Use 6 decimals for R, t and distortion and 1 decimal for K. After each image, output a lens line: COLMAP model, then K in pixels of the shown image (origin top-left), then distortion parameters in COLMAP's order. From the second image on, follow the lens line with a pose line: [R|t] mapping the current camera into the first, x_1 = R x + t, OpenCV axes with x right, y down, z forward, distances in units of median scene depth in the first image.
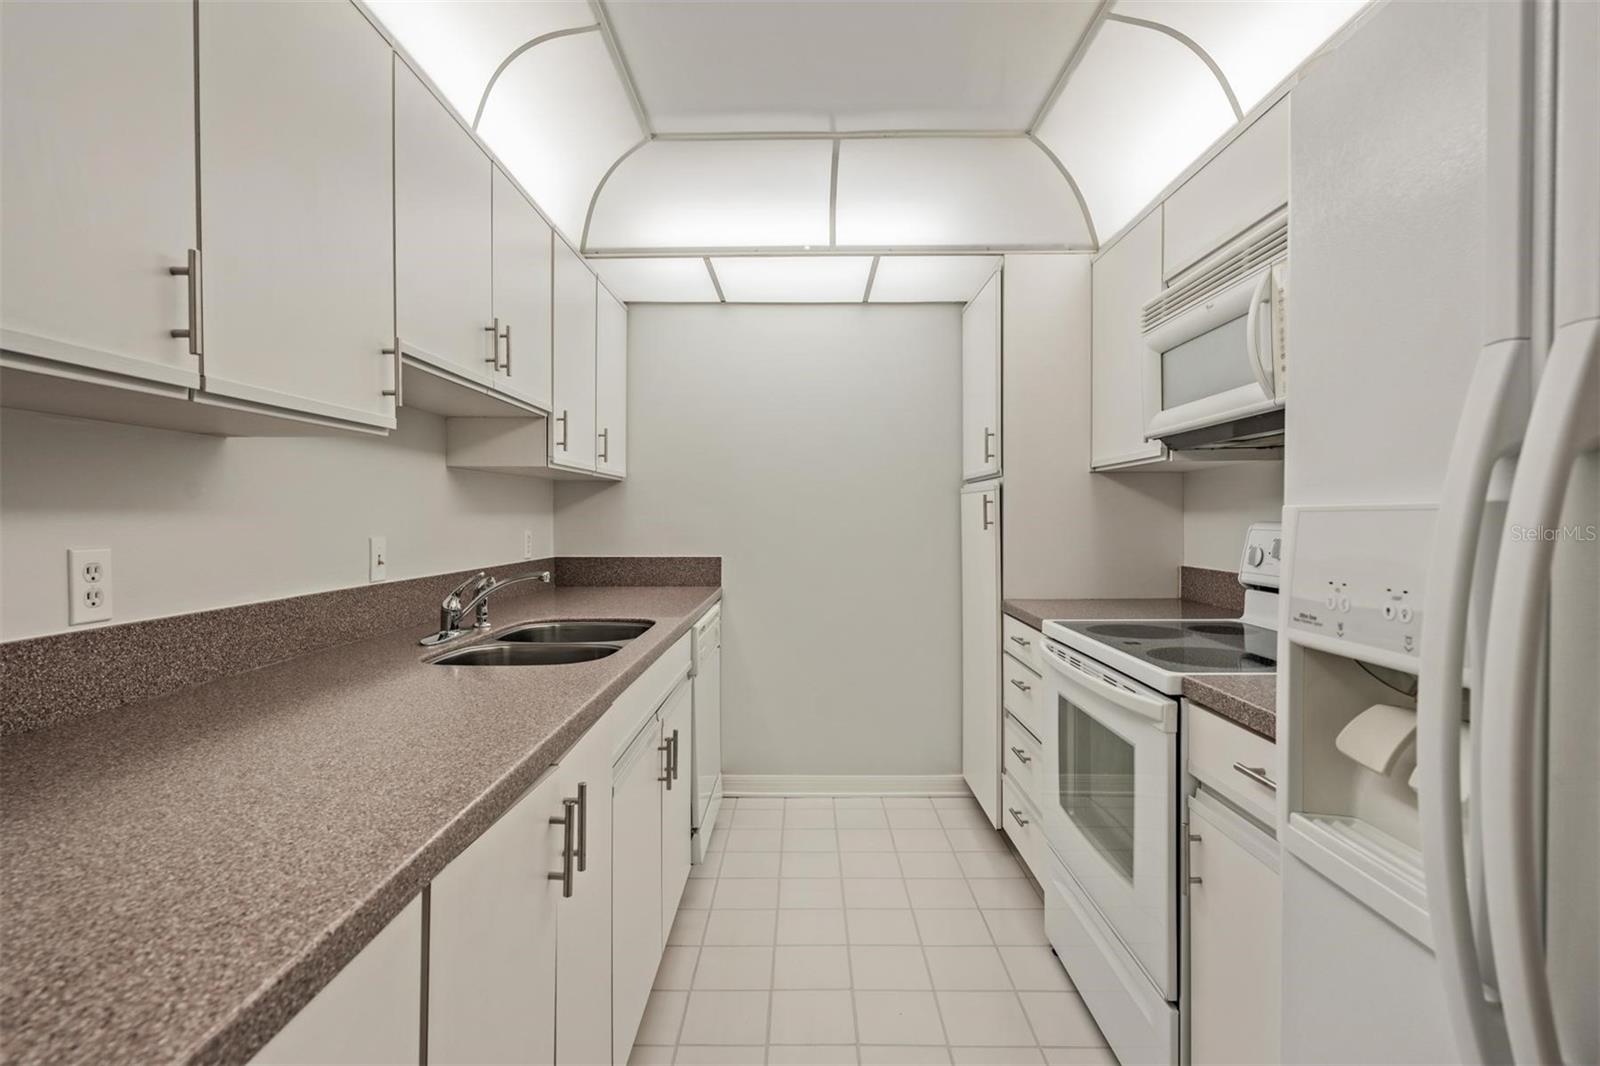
lens RADIAL K [[791.3, 0, 799.0], [0, 791.3, 526.5], [0, 0, 1]] dist [0.003700, -0.001881]
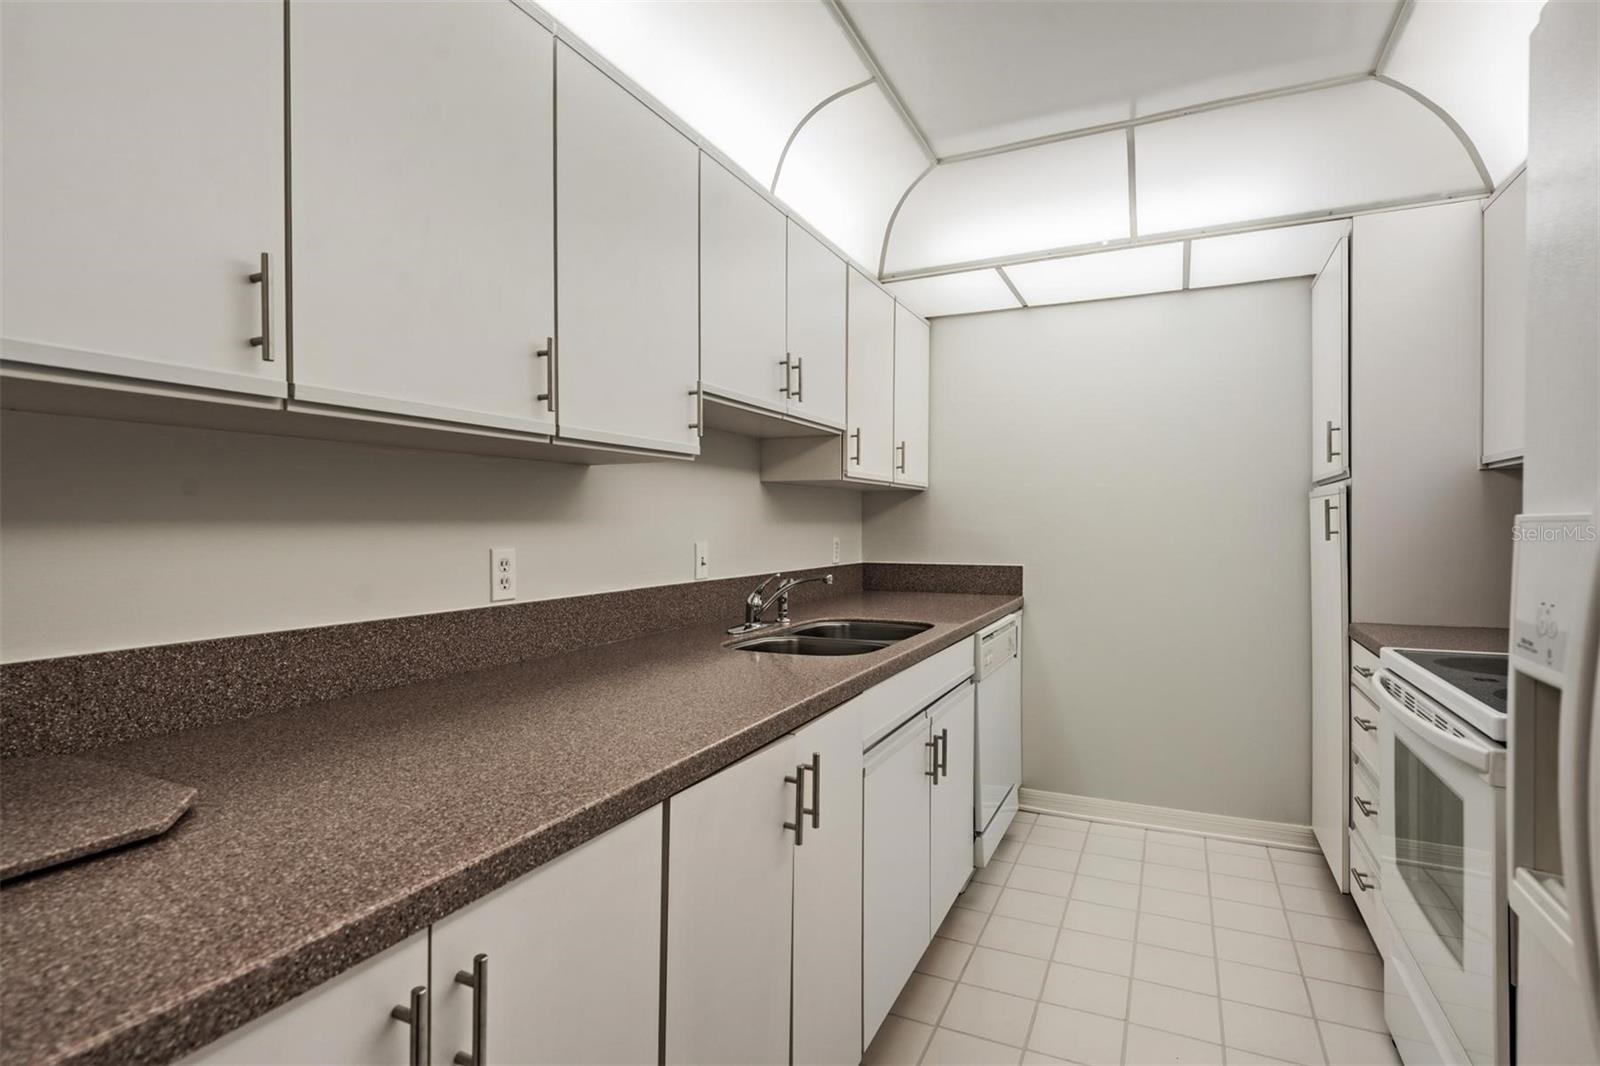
lens RADIAL K [[811.6, 0, 792.2], [0, 811.6, 529.2], [0, 0, 1]] dist [0.006065, -0.001095]
pose [[0.907109, 0.002110, -0.420891, 0.104503], [-0.004738, 0.999975, -0.005200, -0.000767], [0.420870, 0.006711, 0.907096, -0.057185]]
